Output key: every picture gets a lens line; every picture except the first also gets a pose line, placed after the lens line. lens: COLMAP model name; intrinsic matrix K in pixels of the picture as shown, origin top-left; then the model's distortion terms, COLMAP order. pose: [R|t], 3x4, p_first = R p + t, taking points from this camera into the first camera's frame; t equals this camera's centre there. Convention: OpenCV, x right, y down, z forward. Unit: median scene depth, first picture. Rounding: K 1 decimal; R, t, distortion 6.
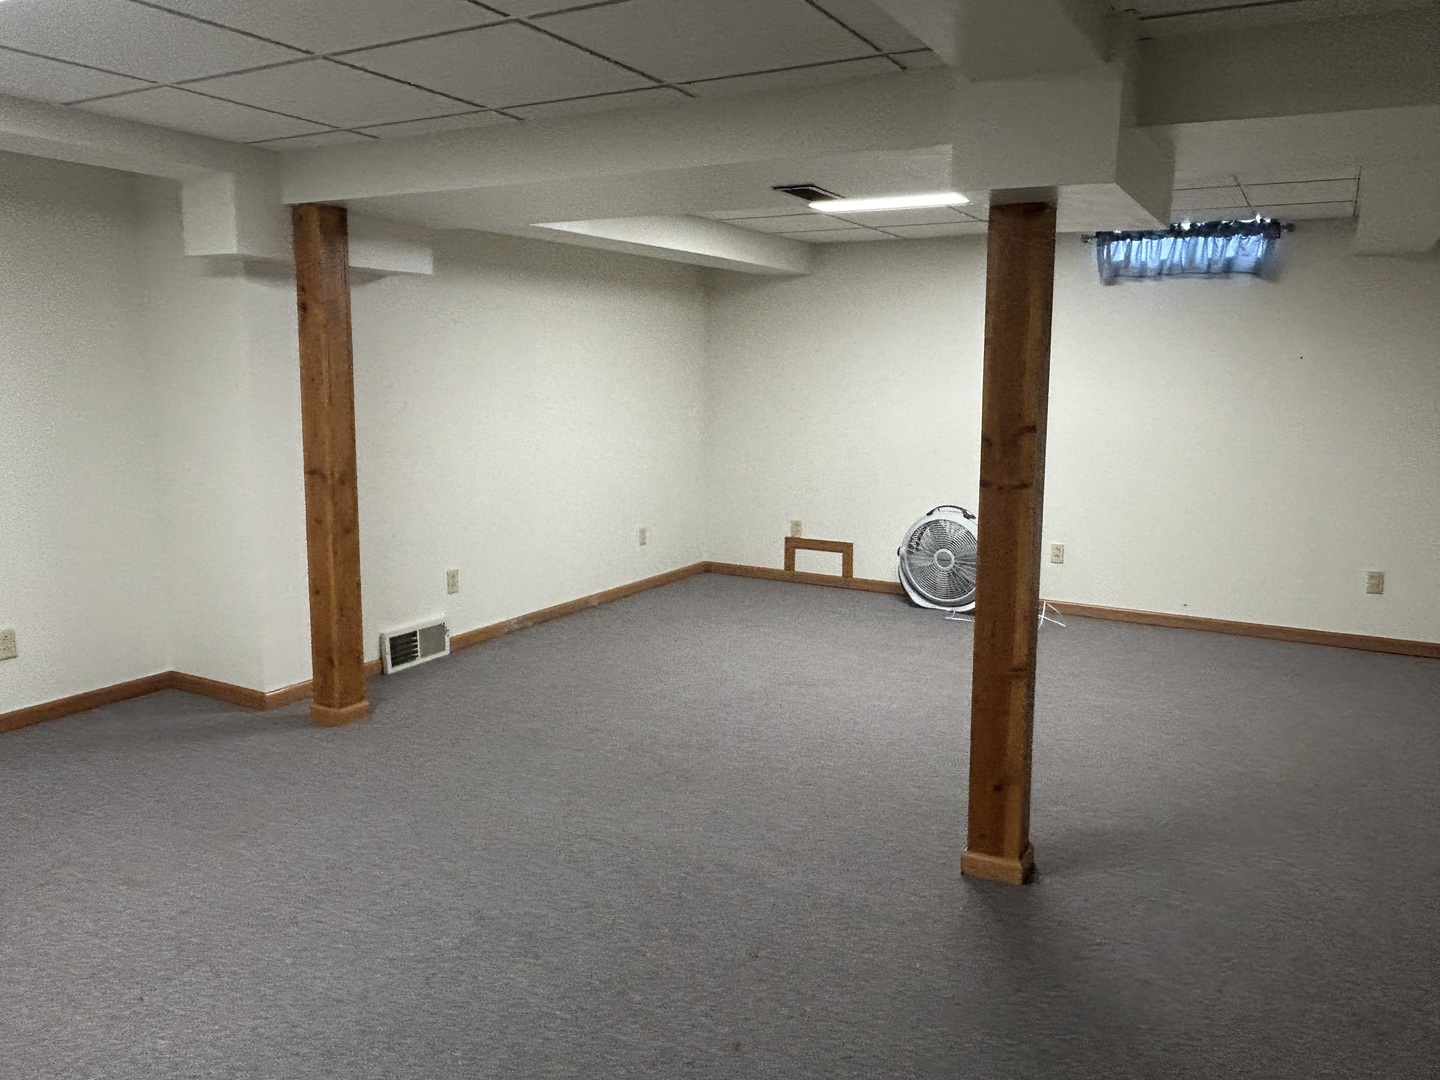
lens RADIAL K [[1077.7, 0, 718.5], [0, 1077.7, 532.5], [0, 0, 1]] dist [0.006412, -0.015050]
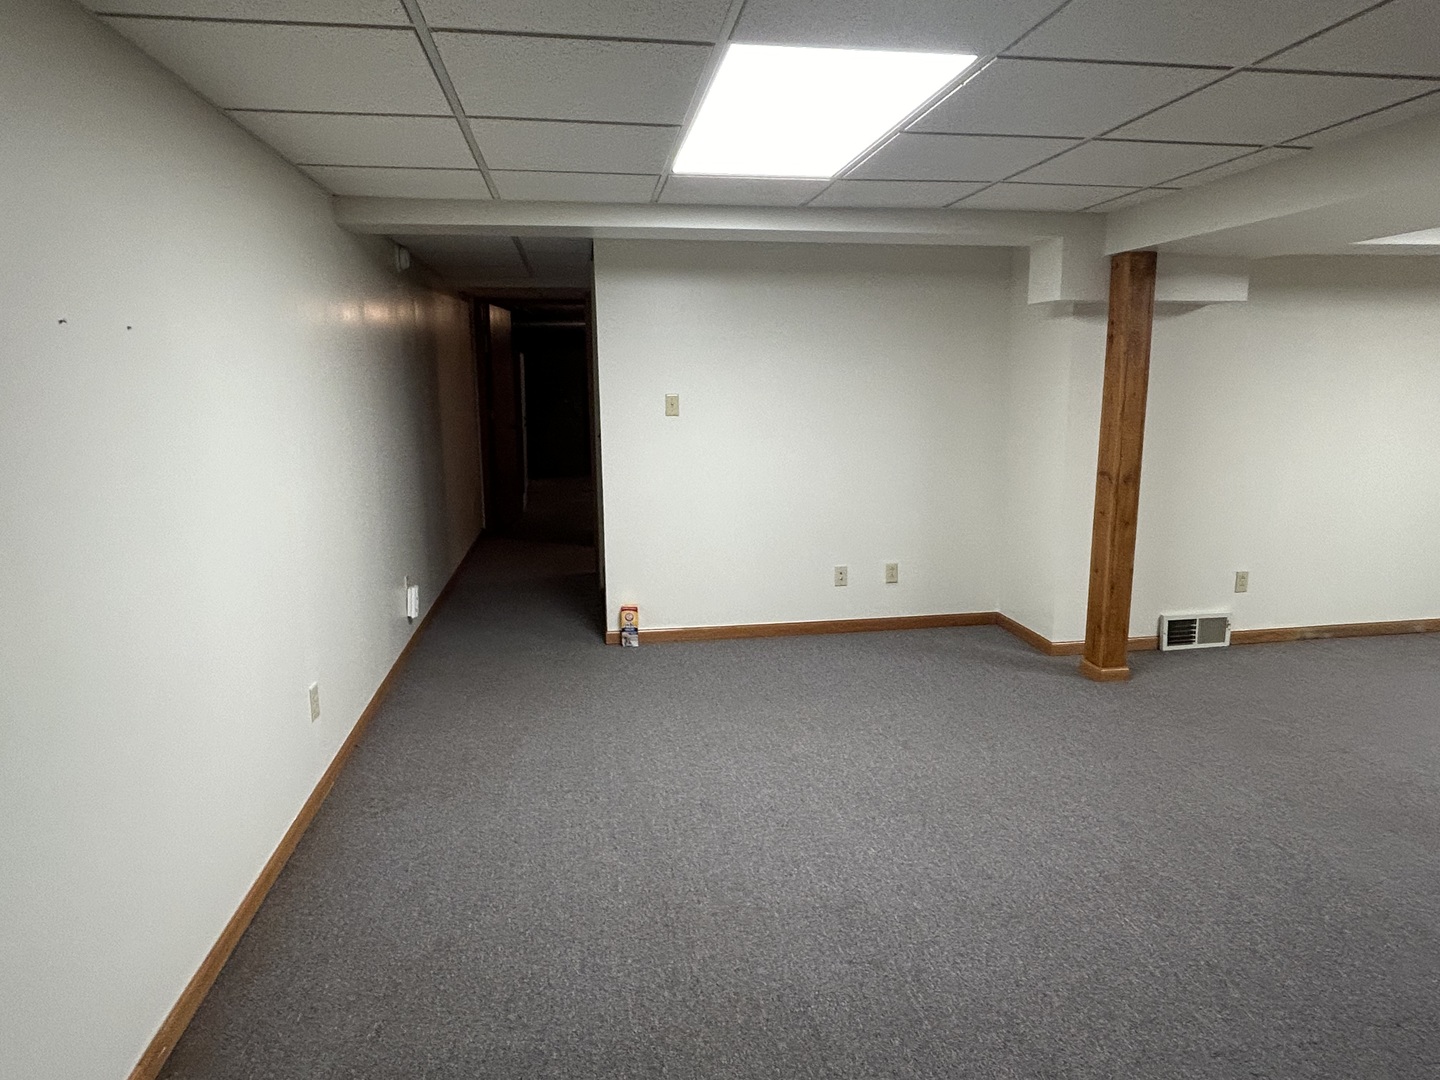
lens RADIAL K [[879.6, 0, 720.0], [0, 879.6, 540.0], [0, 0, 1]] dist [-0.017428, 0.000439]
pose [[0.613103, 0.126999, -0.779728, 0.140813], [-0.104281, 0.991367, 0.079473, -0.014287], [0.783090, 0.032586, 0.621054, 0.041072]]
